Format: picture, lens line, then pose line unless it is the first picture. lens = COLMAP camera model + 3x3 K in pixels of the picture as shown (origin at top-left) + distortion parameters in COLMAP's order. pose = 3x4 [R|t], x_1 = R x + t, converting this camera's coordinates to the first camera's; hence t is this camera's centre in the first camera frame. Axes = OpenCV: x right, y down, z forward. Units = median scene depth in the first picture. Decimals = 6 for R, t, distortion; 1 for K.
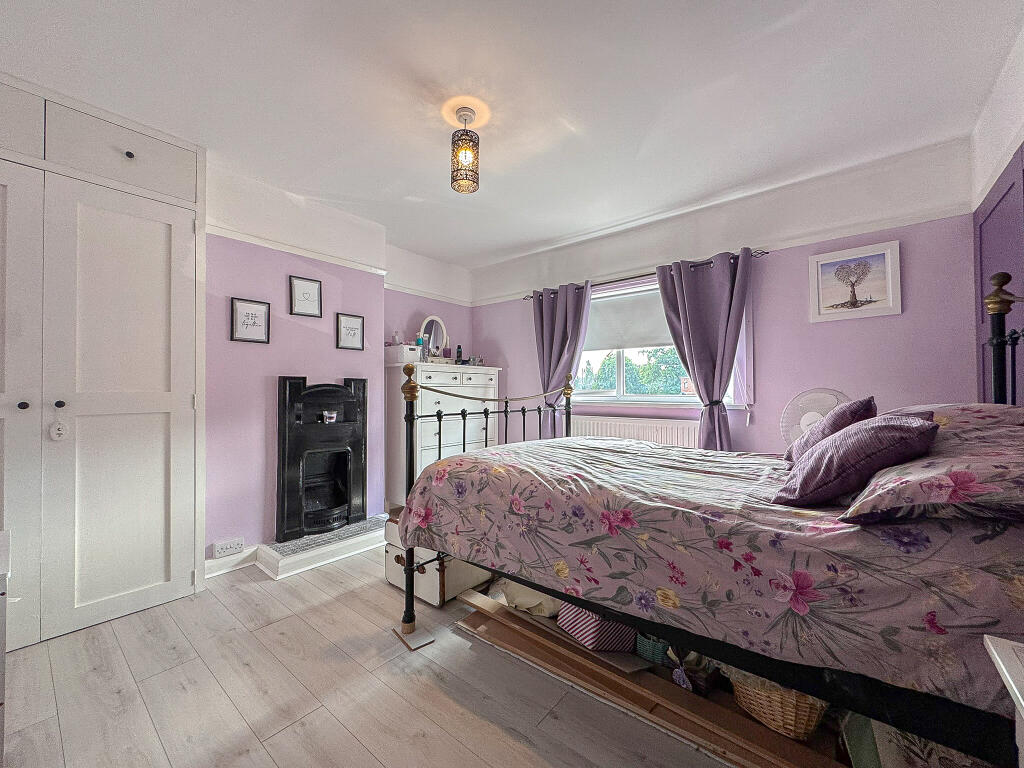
lens RADIAL K [[415.5, 0, 512.0], [0, 415.5, 384.0], [0, 0, 1]] dist [-0.002362, -0.000107]
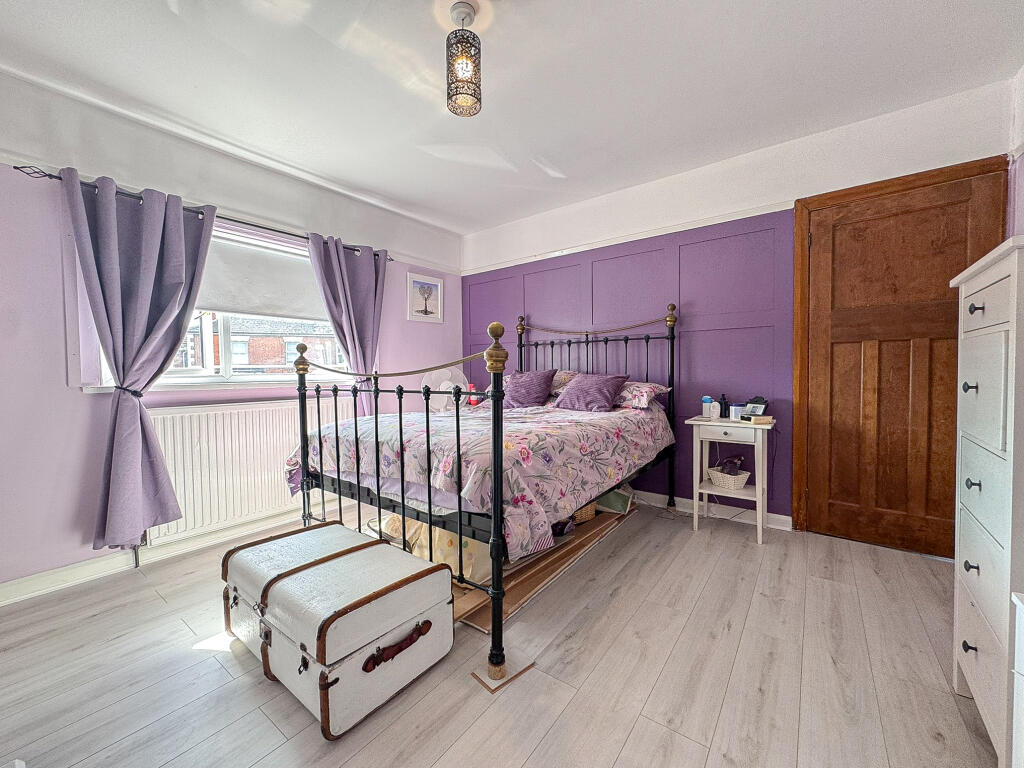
lens RADIAL K [[415.5, 0, 512.0], [0, 415.5, 384.0], [0, 0, 1]] dist [-0.002362, -0.000107]
pose [[-0.061180, -0.029052, 0.997704, -0.720848], [-0.001683, 0.999578, 0.029004, 0.029030], [-0.998125, 0.000096, -0.061203, 0.738213]]
